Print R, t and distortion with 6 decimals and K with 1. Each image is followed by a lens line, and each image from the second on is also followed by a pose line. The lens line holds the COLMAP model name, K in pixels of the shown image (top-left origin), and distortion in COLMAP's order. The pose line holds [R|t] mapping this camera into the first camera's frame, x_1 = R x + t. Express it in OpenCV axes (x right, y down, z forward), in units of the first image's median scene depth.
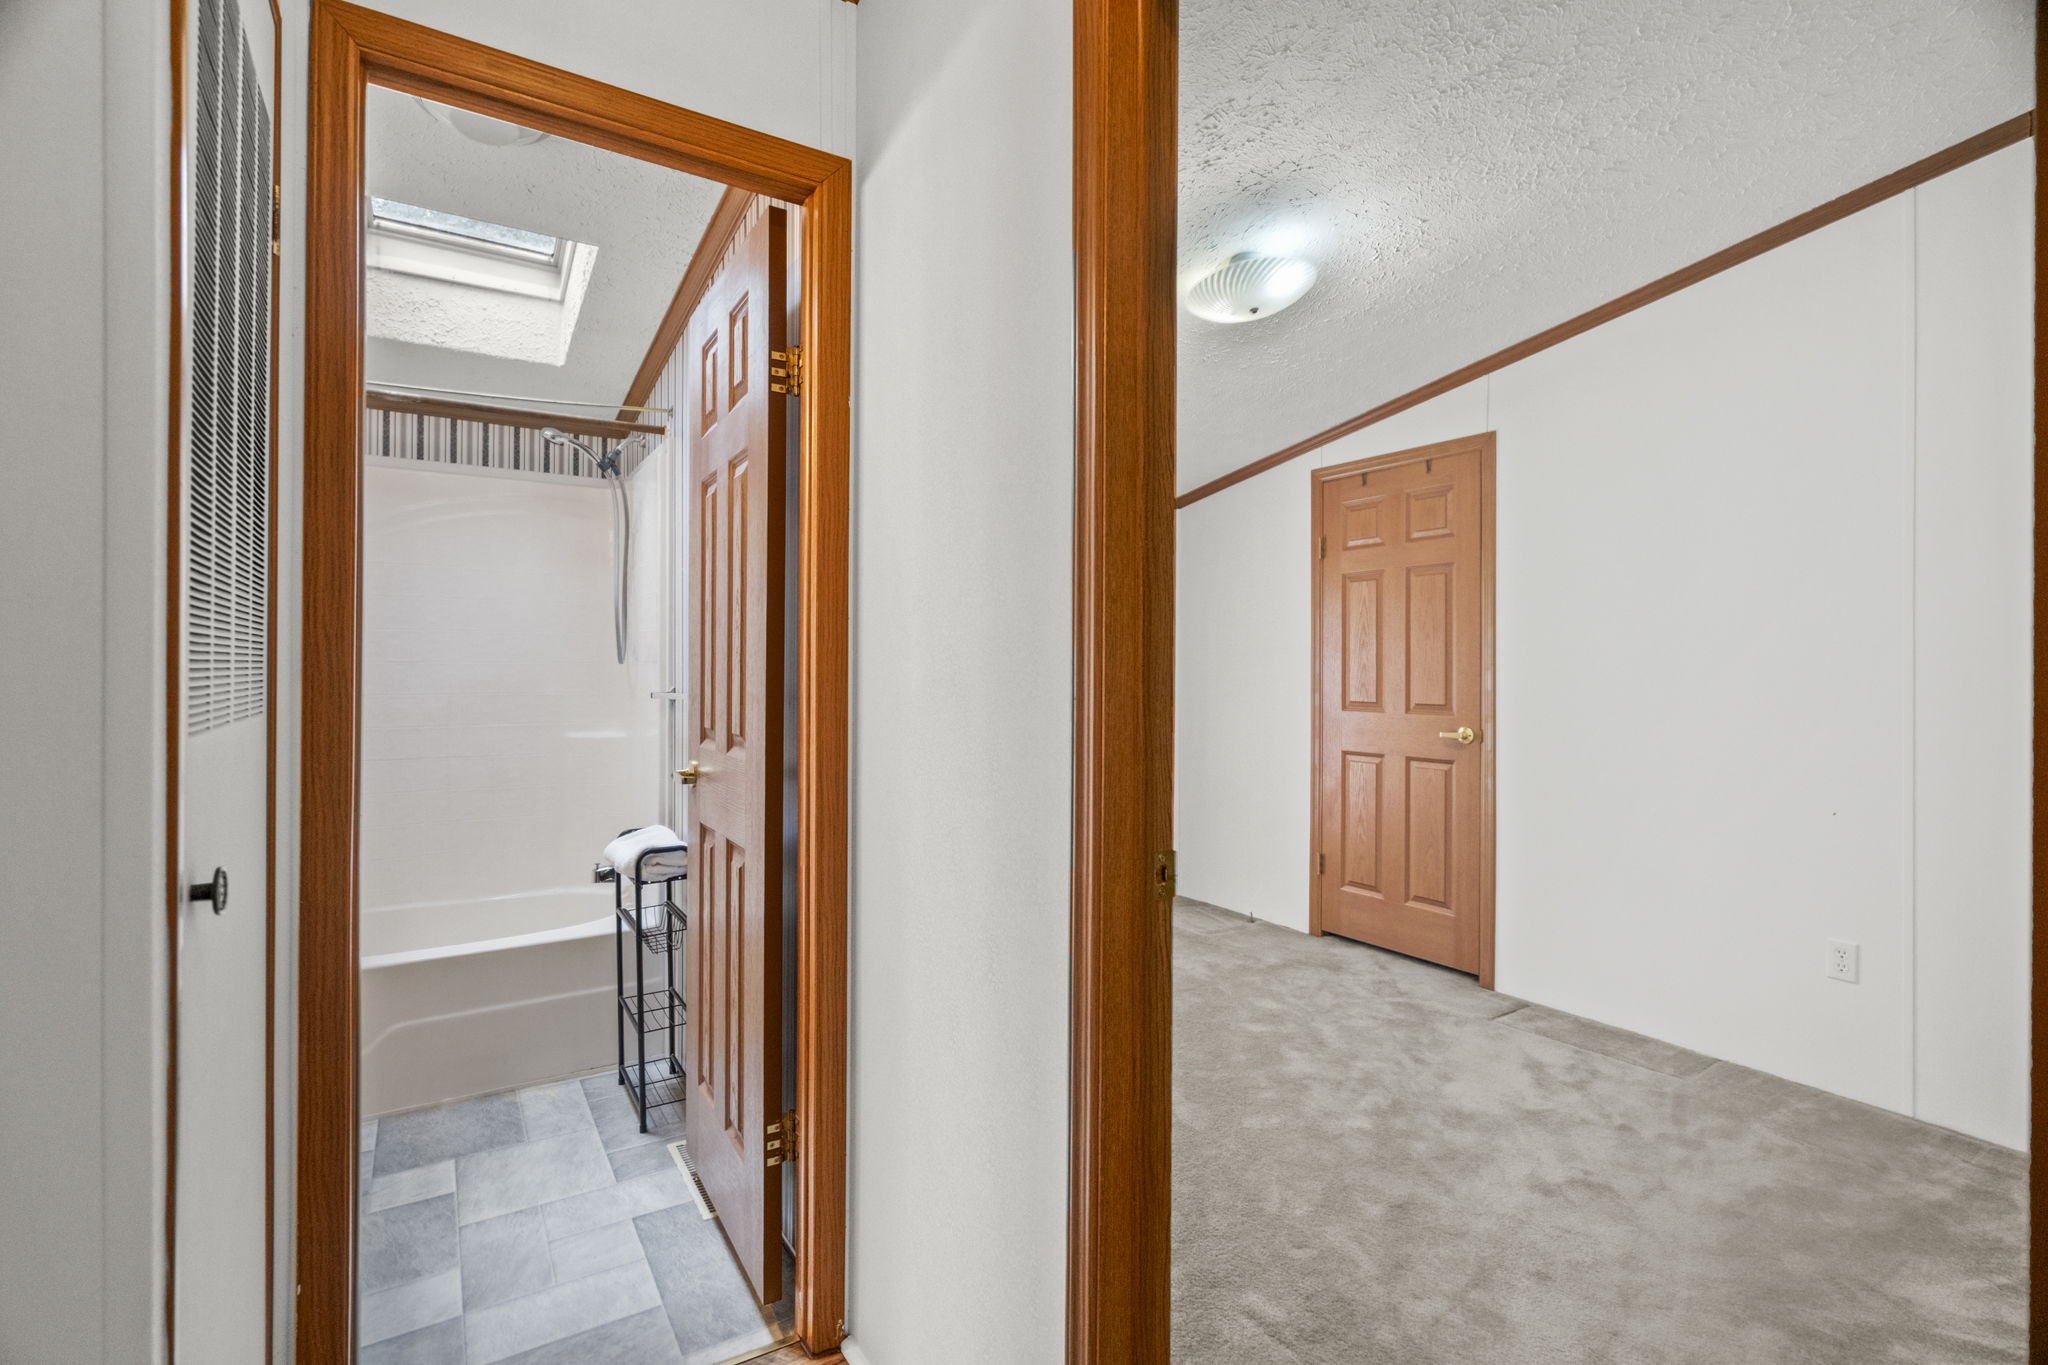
lens RADIAL K [[936.2, 0, 1027.4], [0, 936.2, 658.4], [0, 0, 1]] dist [0.000138, 0.000121]
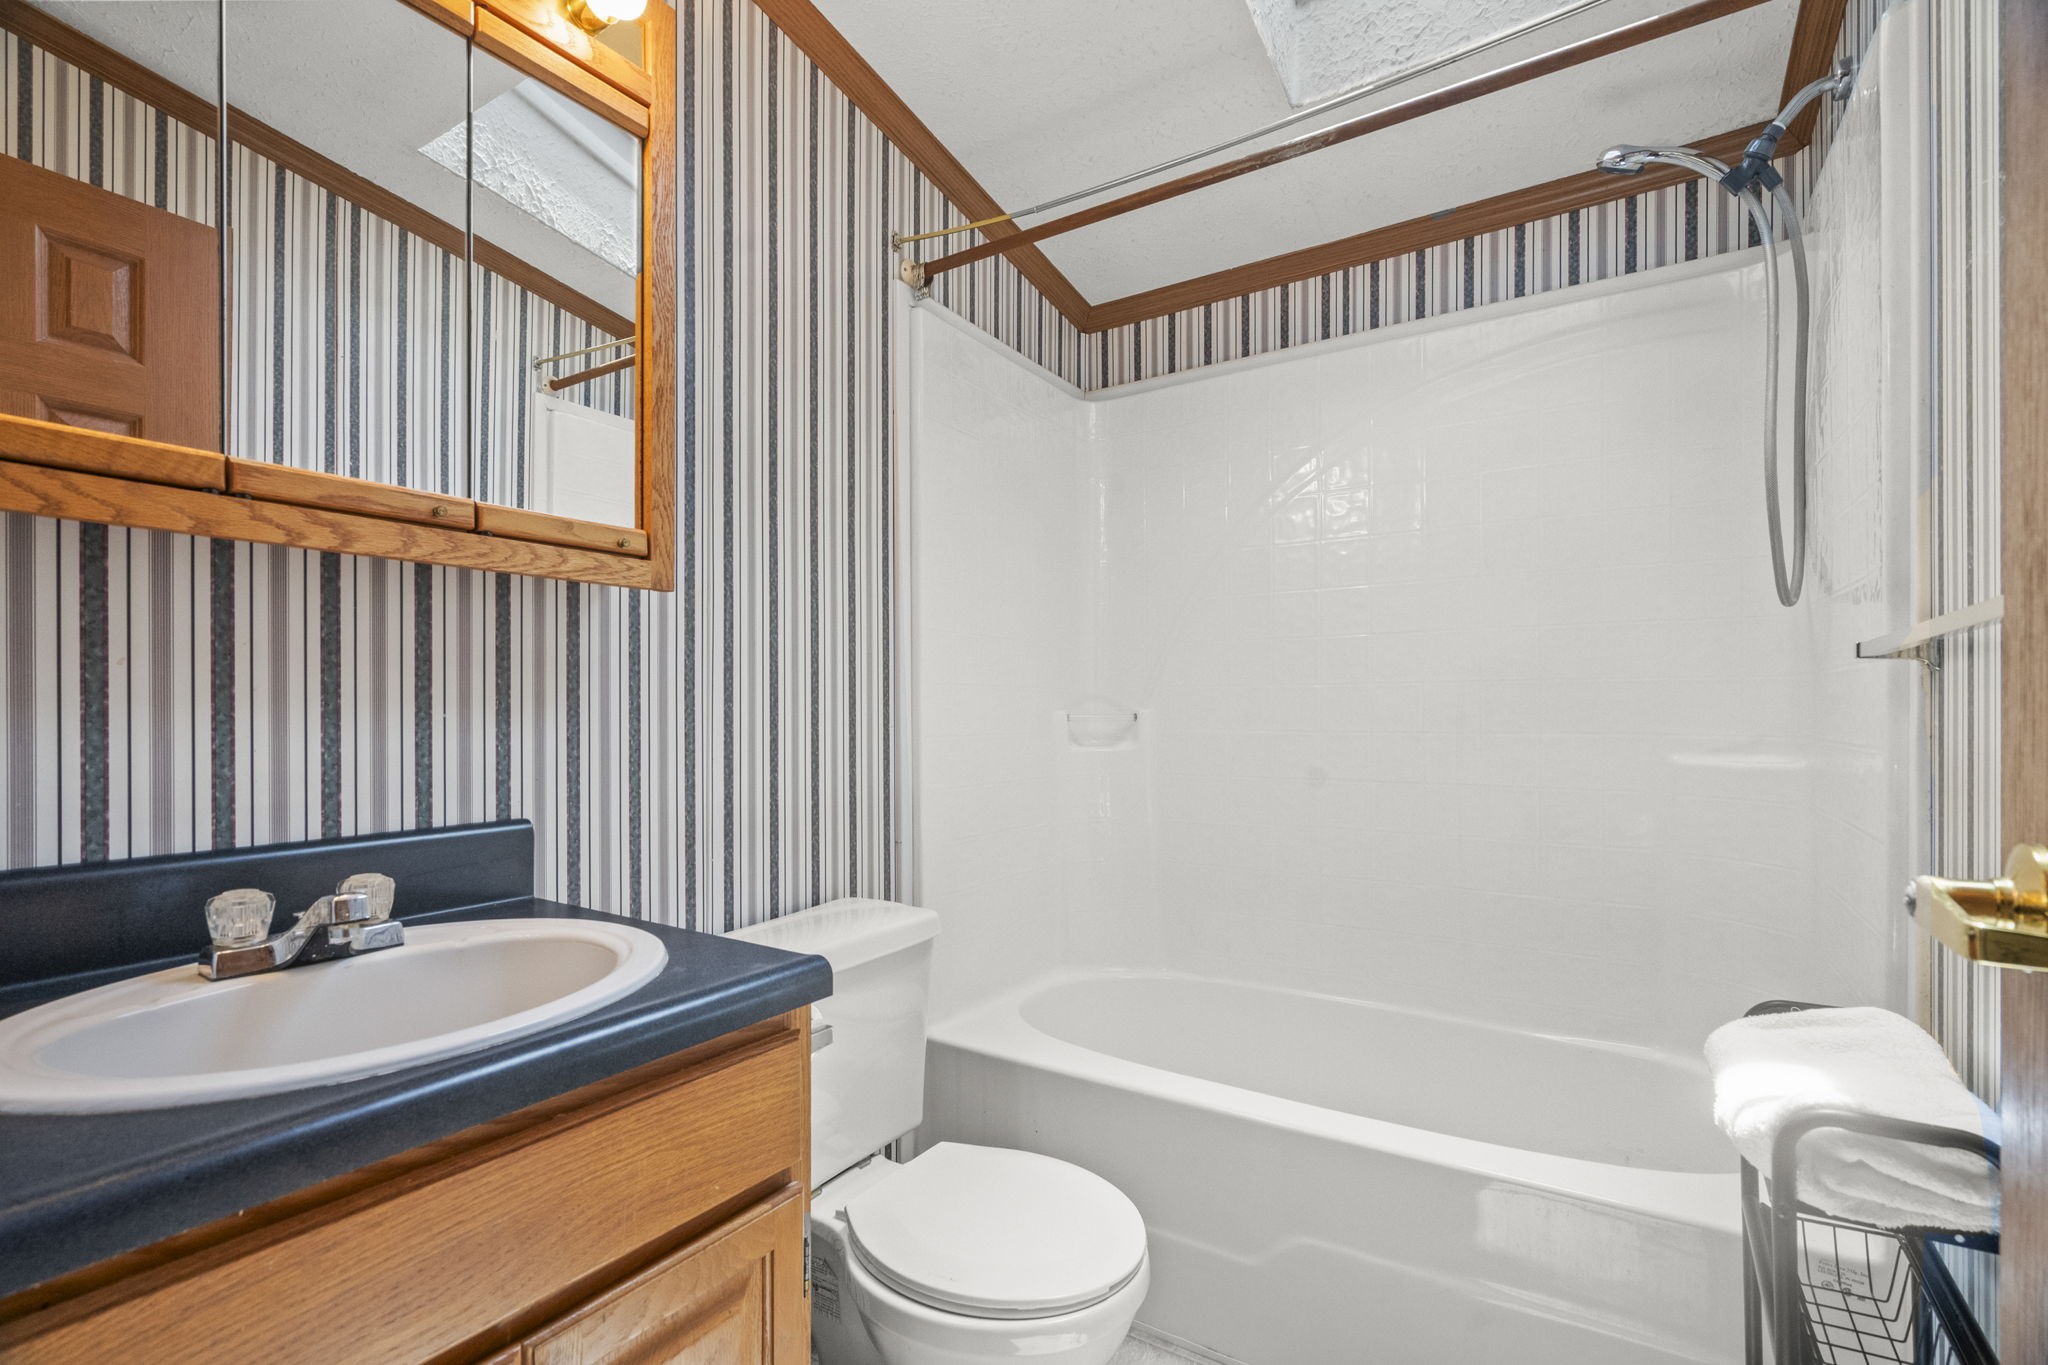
lens RADIAL K [[927.1, 0, 1024.7], [0, 927.1, 701.7], [0, 0, 1]] dist [-0.000080, 0.000212]
pose [[0.413112, -0.008392, -0.910641, -0.184253], [0.004636, 0.999964, -0.007113, 0.055927], [0.910668, -0.001283, 0.413136, 0.495804]]
